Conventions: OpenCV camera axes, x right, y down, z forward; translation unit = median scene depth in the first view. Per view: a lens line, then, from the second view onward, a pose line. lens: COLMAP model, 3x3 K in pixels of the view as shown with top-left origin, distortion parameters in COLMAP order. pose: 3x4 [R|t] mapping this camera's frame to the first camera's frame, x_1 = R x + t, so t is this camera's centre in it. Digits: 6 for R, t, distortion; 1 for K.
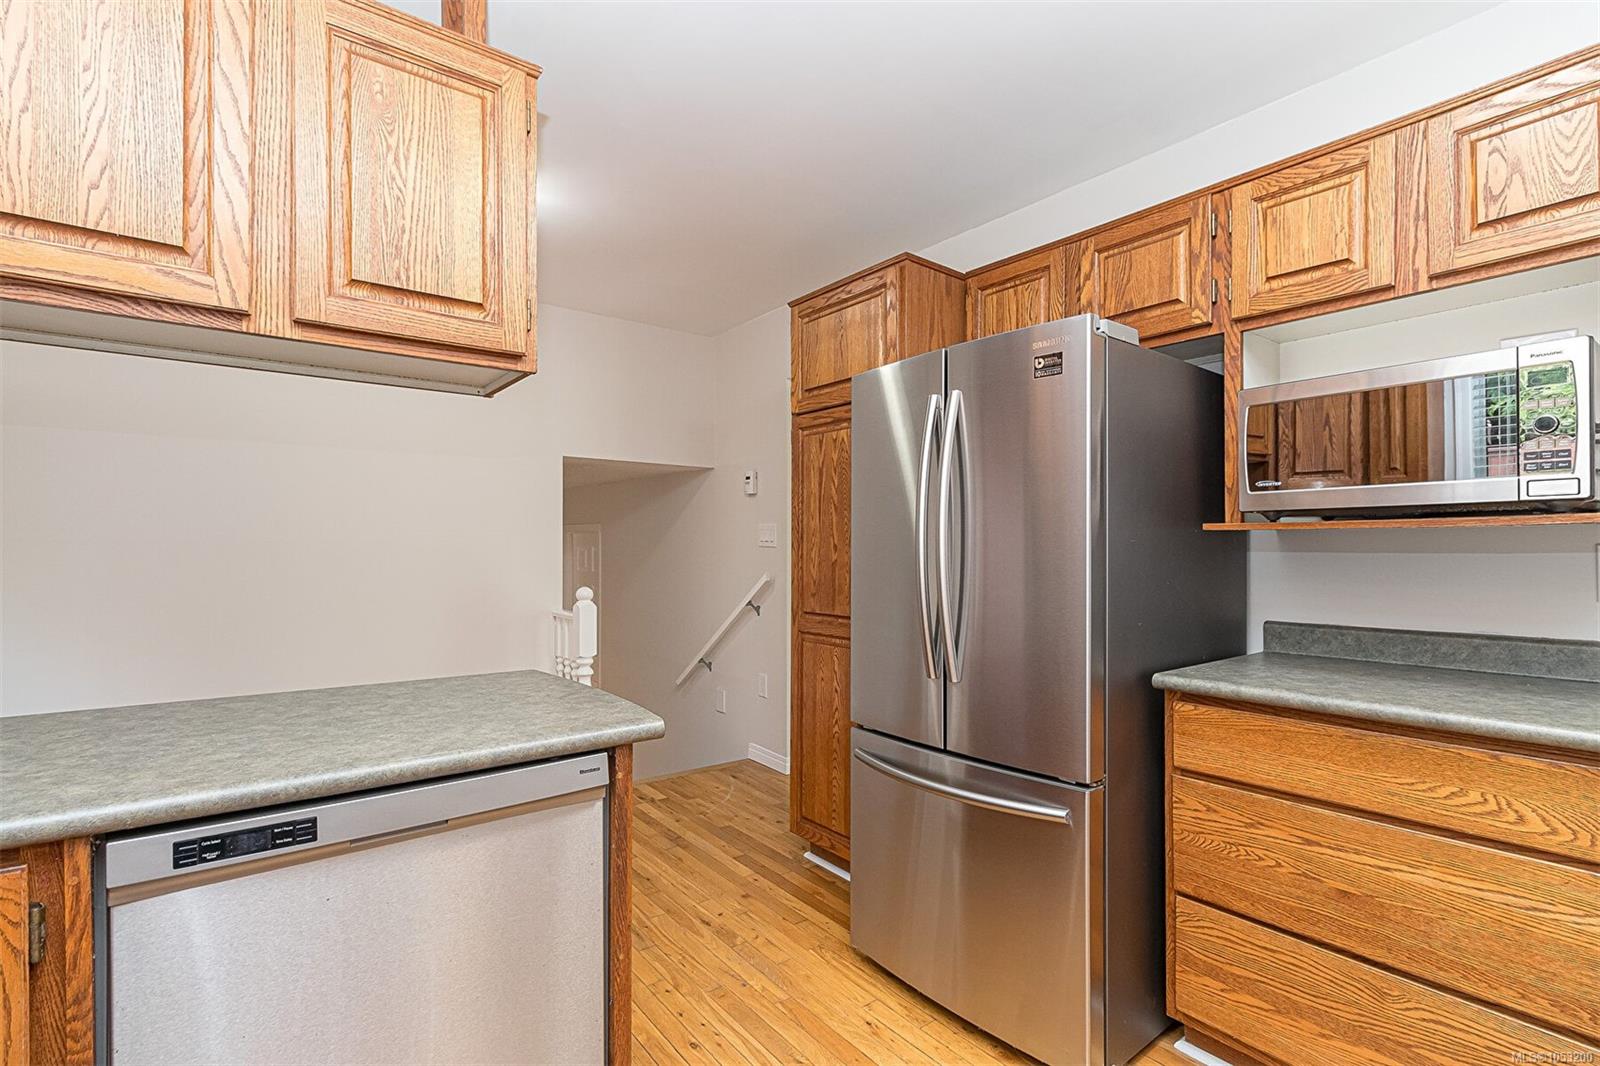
lens RADIAL K [[746.2, 0, 806.7], [0, 746.2, 546.5], [0, 0, 1]] dist [0.001958, -0.000022]
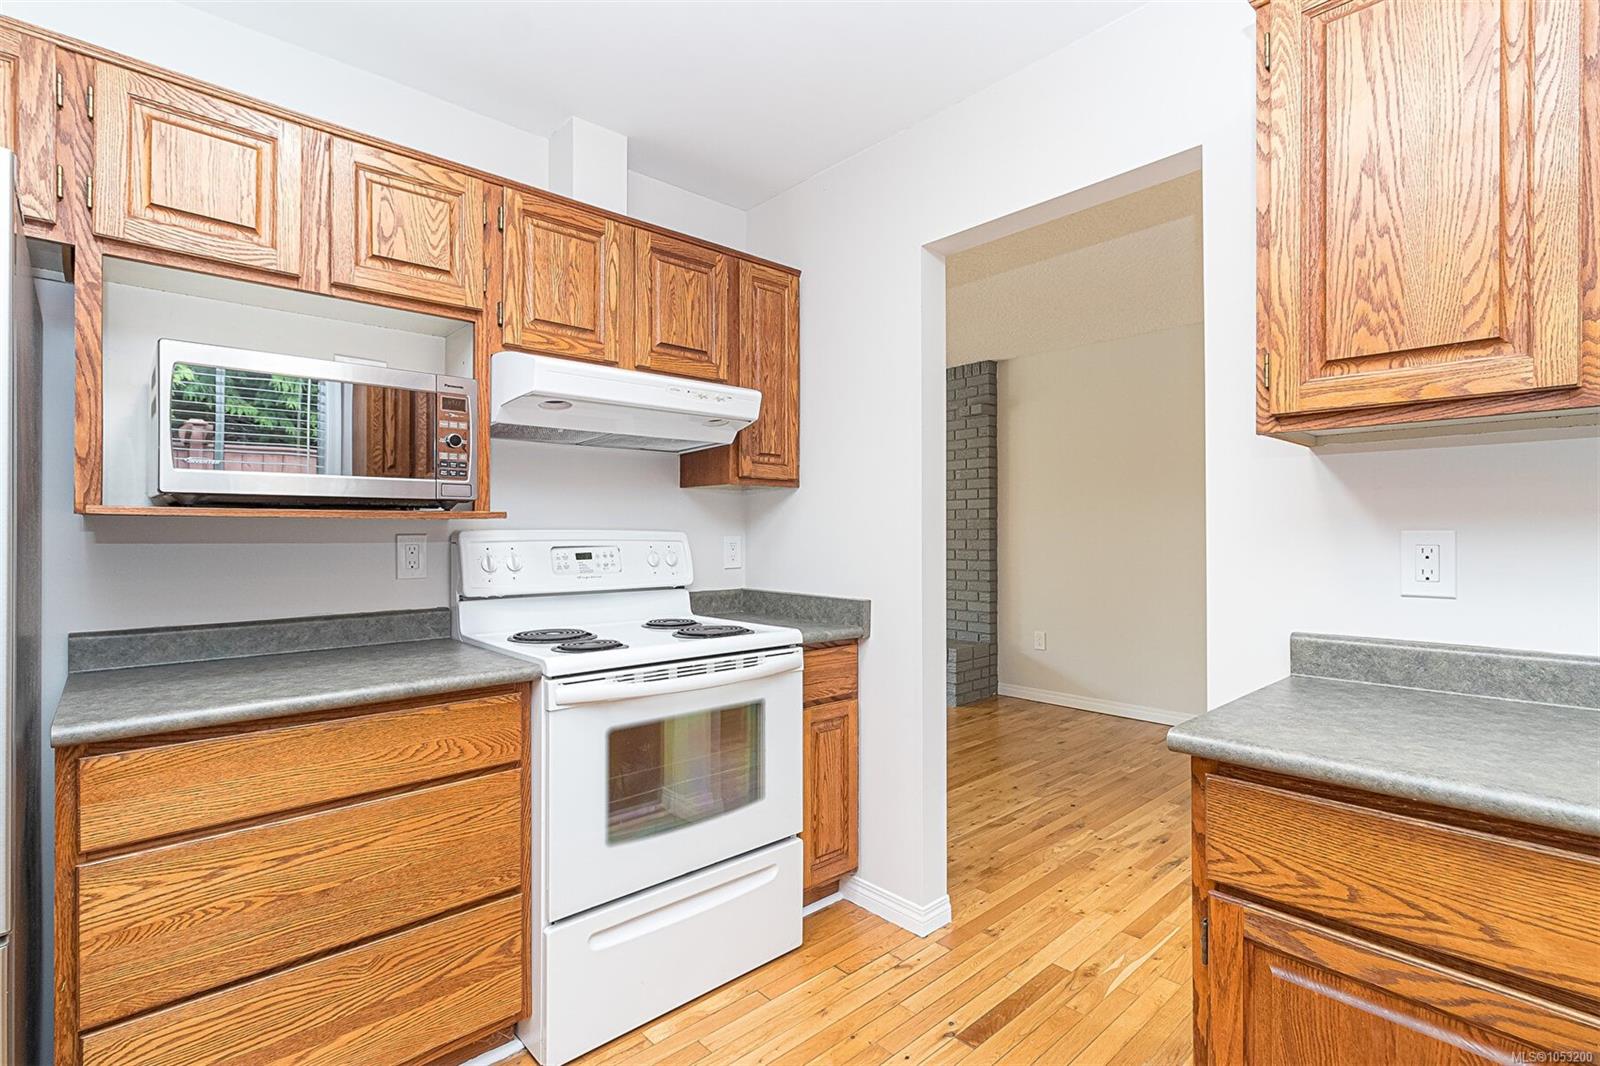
lens RADIAL K [[746.2, 0, 806.6], [0, 746.2, 529.4], [0, 0, 1]] dist [0.001958, -0.000022]
pose [[-0.082662, 0.009921, 0.996528, -0.277632], [0.000048, 0.999950, -0.009951, 0.000683], [-0.996578, -0.000775, -0.082659, 0.410812]]
